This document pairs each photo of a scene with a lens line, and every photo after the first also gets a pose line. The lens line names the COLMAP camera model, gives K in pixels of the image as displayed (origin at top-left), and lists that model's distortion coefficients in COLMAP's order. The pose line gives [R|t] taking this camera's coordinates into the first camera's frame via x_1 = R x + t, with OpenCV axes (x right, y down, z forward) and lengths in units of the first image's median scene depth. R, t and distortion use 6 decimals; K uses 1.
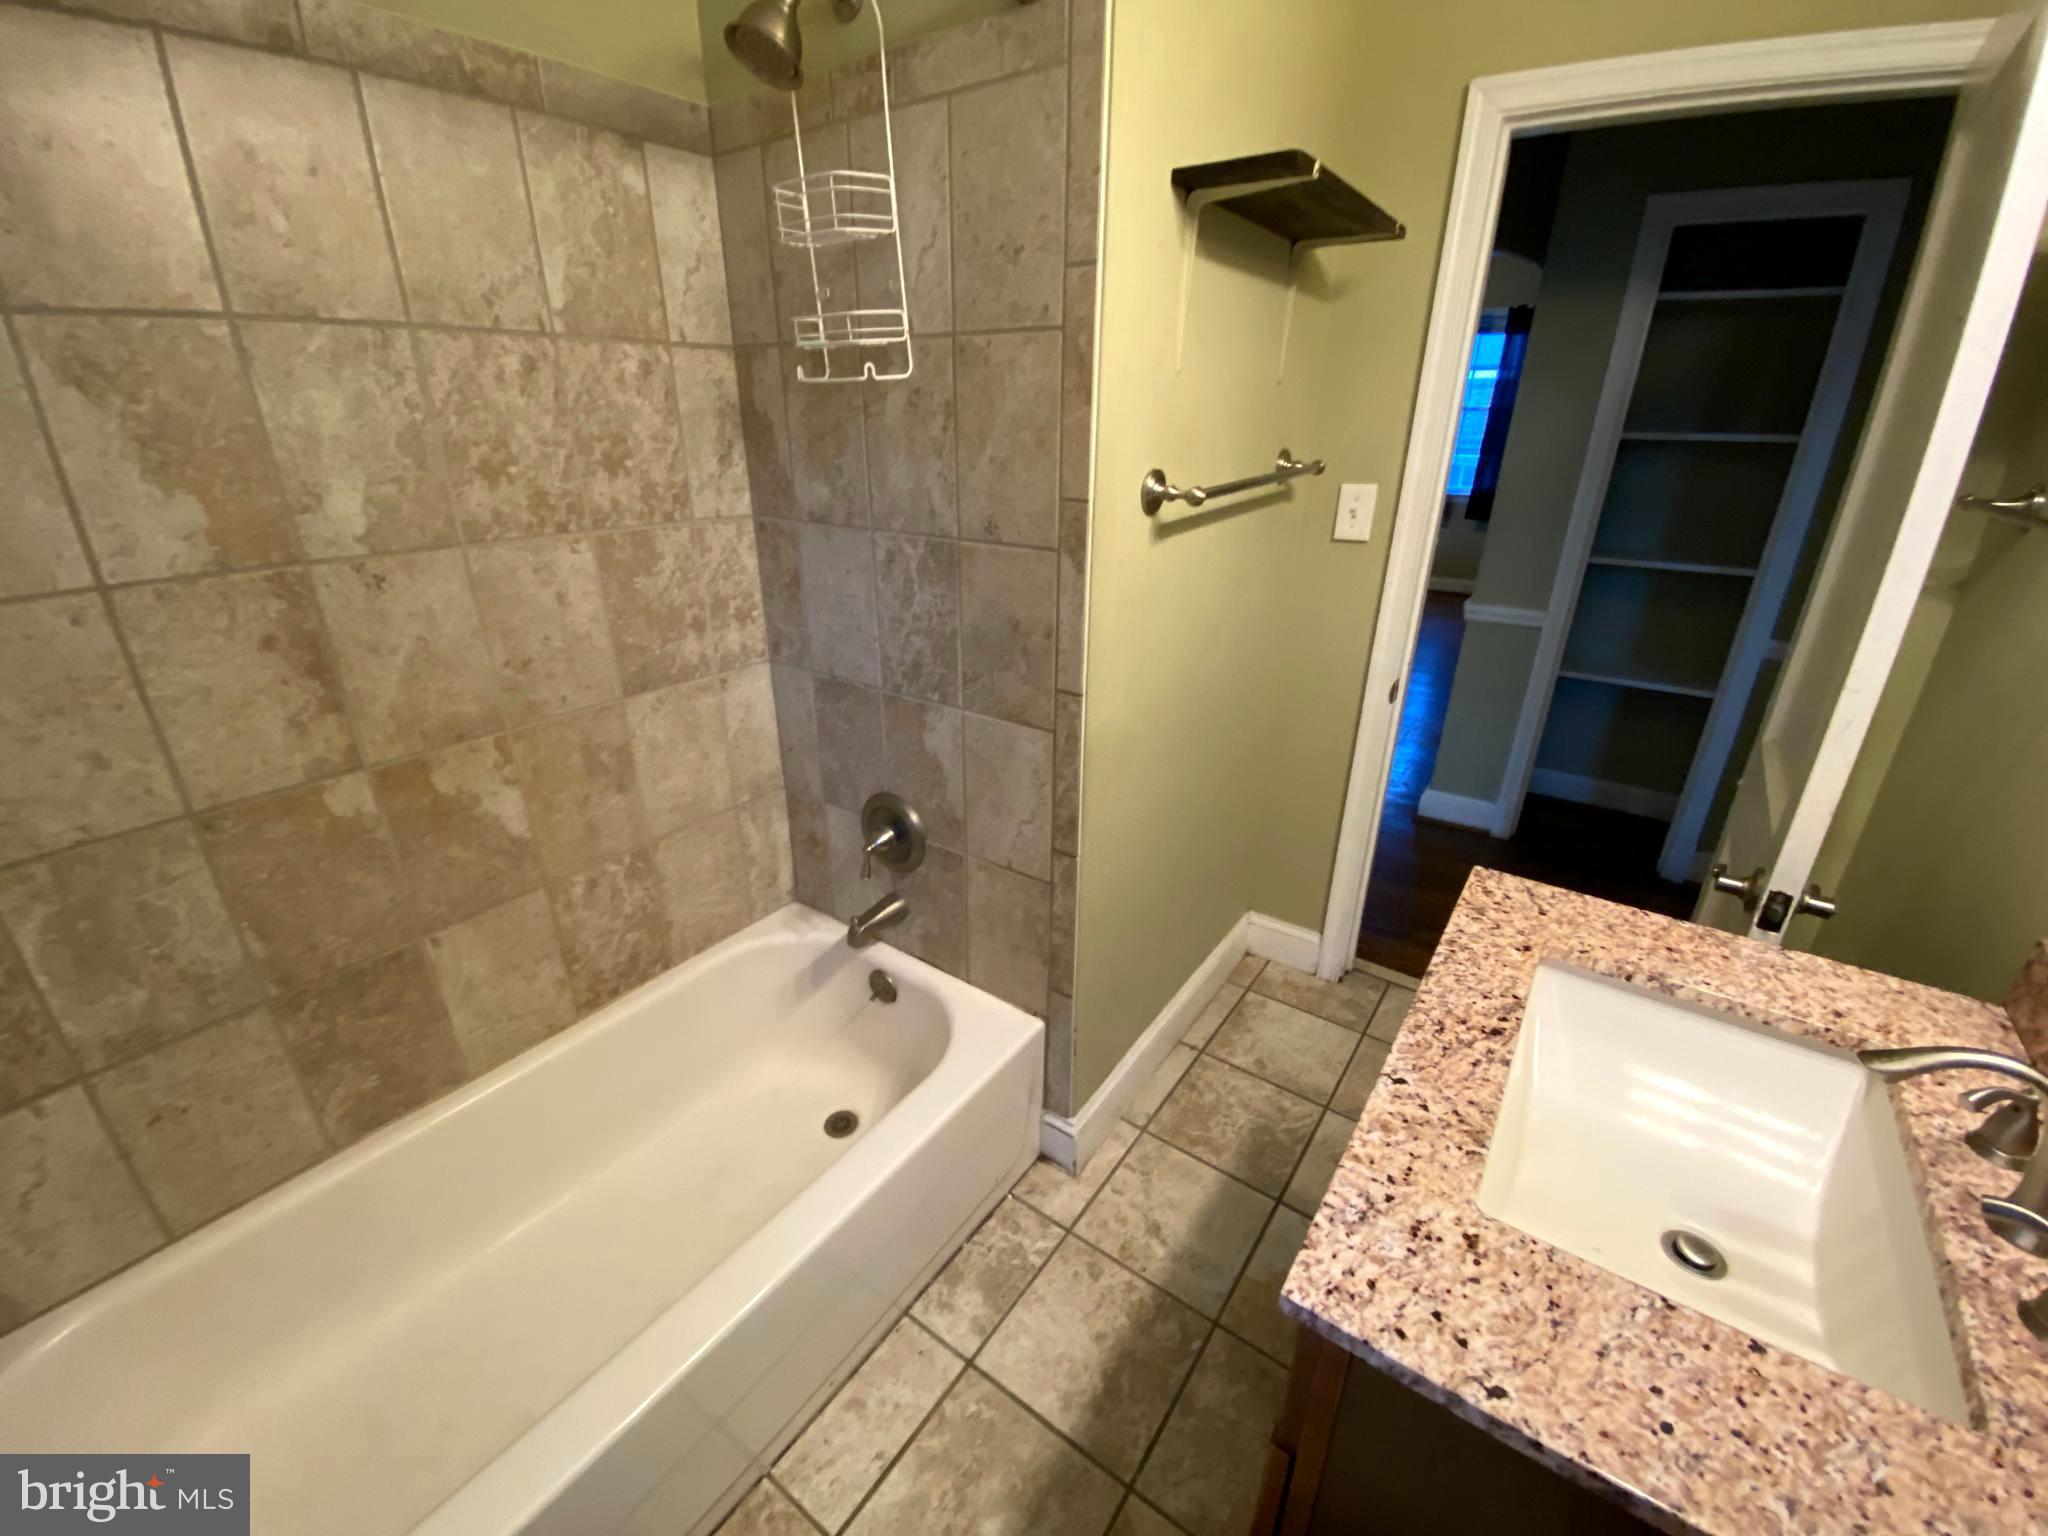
lens RADIAL K [[823.3, 0, 1024.0], [0, 823.3, 768.0], [0, 0, 1]] dist [0.000997, -0.015391]
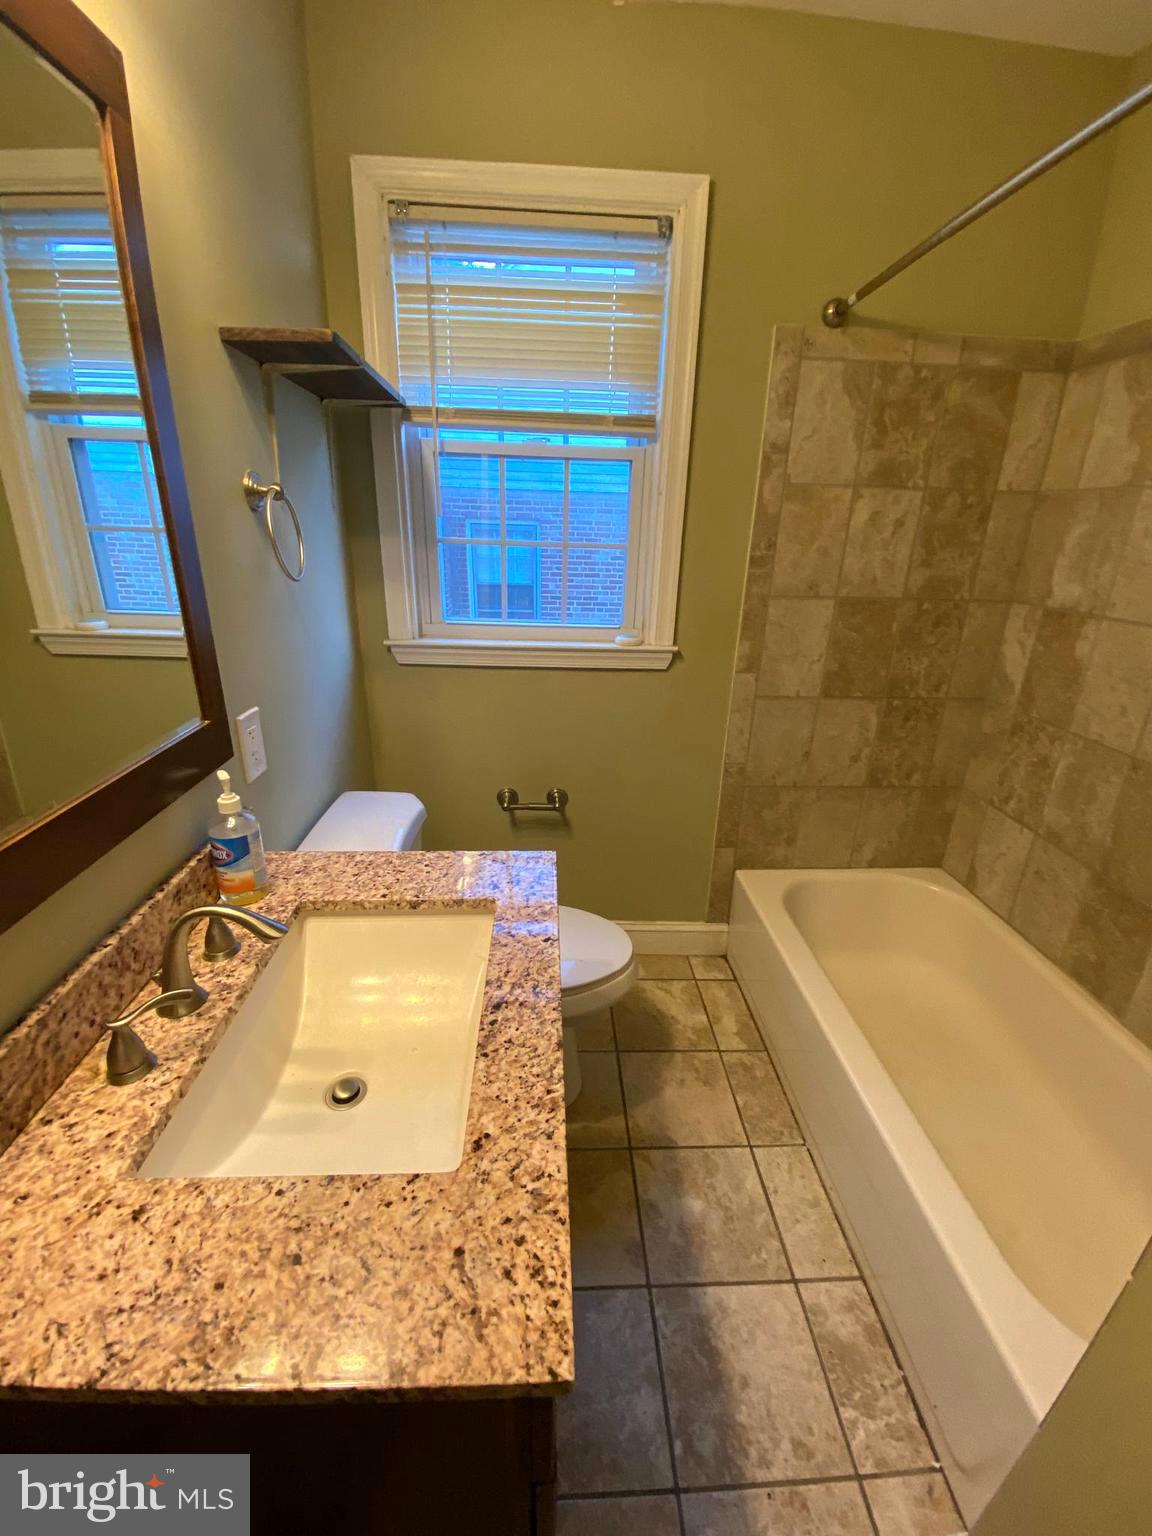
lens RADIAL K [[617.4, 0, 576.0], [0, 617.4, 768.0], [0, 0, 1]] dist [0.000997, -0.015391]
pose [[-0.780089, 0.205342, -0.591012, 0.800679], [-0.268380, 0.743472, 0.612553, -0.458429], [0.565184, 0.636462, -0.524865, 1.107381]]
